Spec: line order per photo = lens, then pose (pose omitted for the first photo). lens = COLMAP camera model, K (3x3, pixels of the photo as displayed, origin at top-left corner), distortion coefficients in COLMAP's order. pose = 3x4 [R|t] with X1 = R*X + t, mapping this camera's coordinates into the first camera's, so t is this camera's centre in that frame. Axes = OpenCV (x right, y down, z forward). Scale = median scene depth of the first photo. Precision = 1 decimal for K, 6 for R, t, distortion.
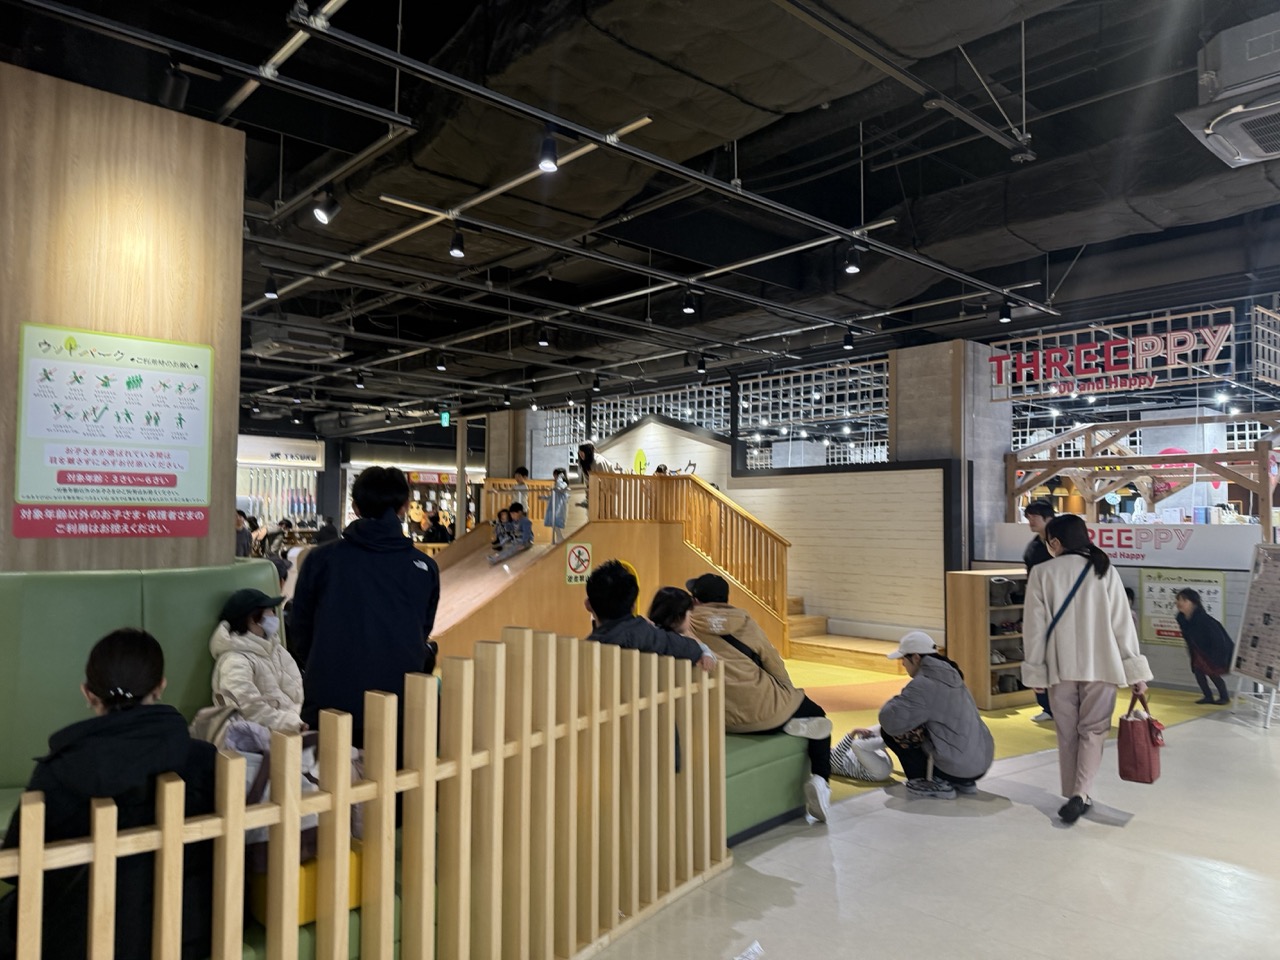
lens RADIAL K [[892.4, 0, 660.4], [0, 892.4, 503.9], [0, 0, 1]] dist [0.065141, -0.096397]
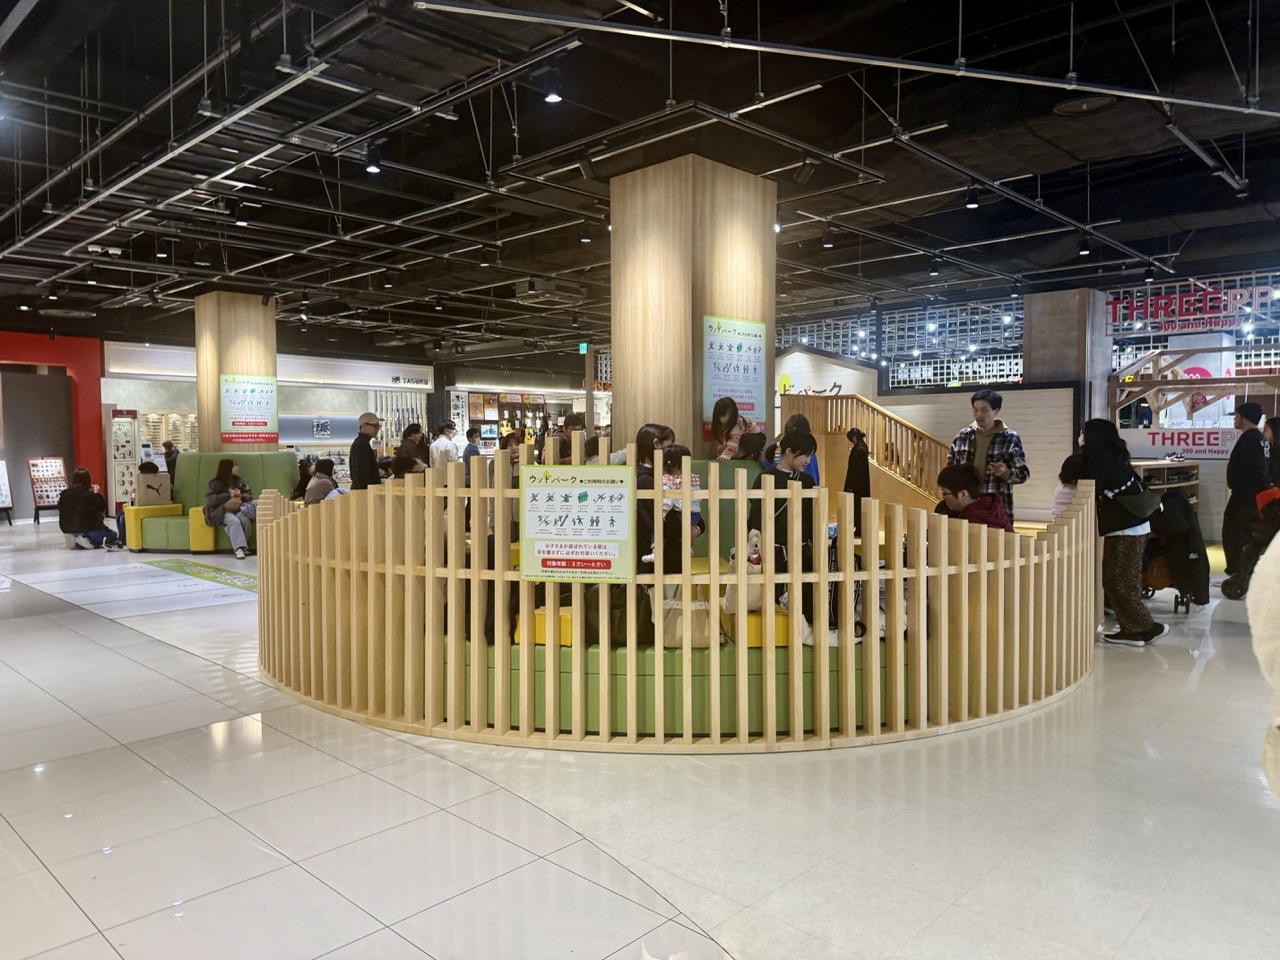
lens RADIAL K [[898.3, 0, 658.7], [0, 898.3, 478.6], [0, 0, 1]] dist [0.076368, -0.093618]
pose [[0.997257, -0.018269, 0.071726, -0.376951], [0.013498, 0.997699, 0.066444, -0.003813], [-0.072775, -0.065294, 0.995209, -0.279457]]
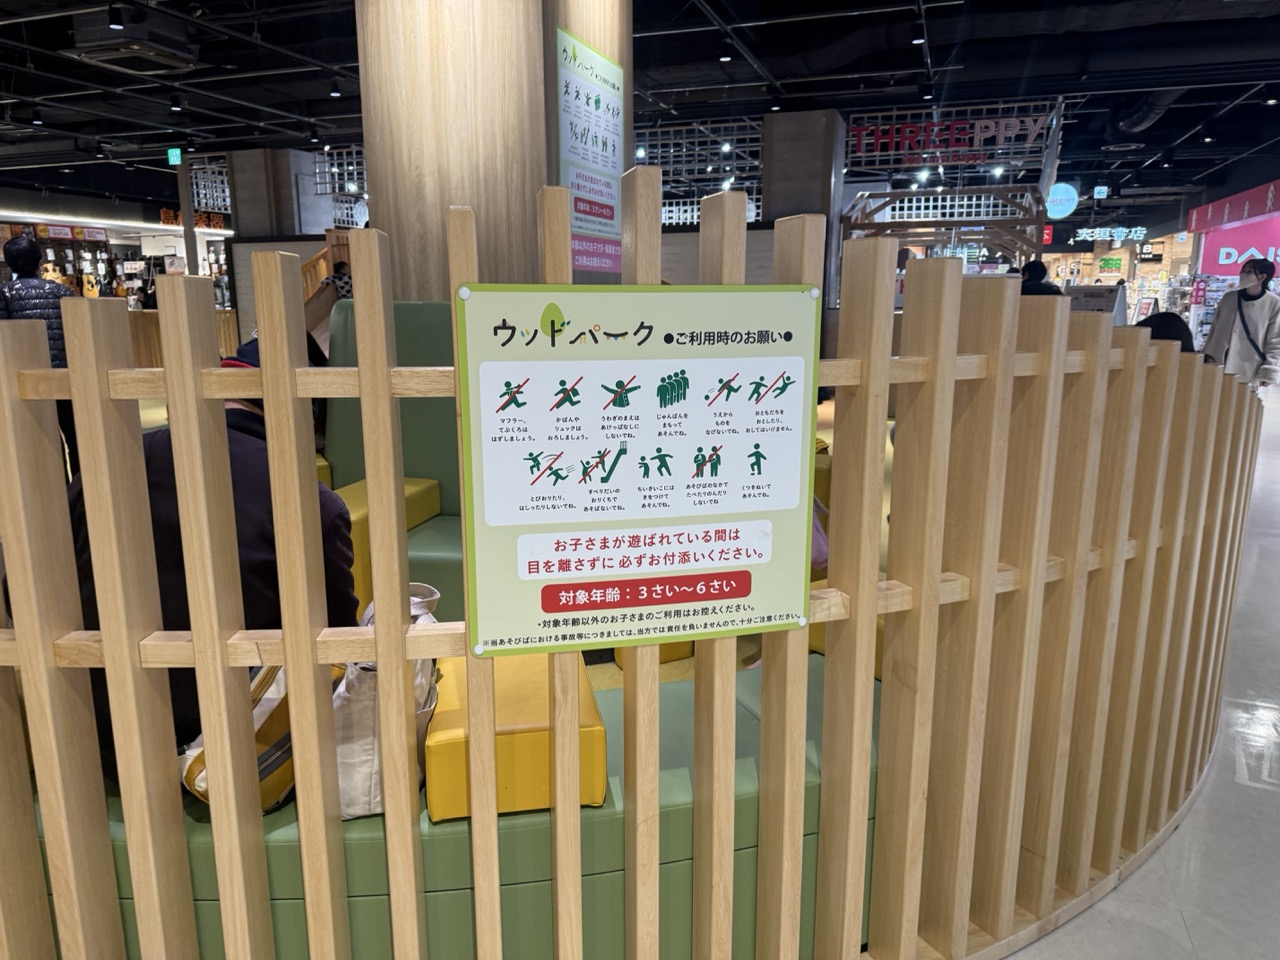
lens RADIAL K [[898.5, 0, 639.1], [0, 898.5, 498.8], [0, 0, 1]] dist [0.001561, -0.005905]
pose [[0.882382, -0.116938, 0.455771, -0.452656], [0.002184, 0.969634, 0.244553, 0.016320], [-0.470528, -0.214794, 0.855843, 0.038190]]
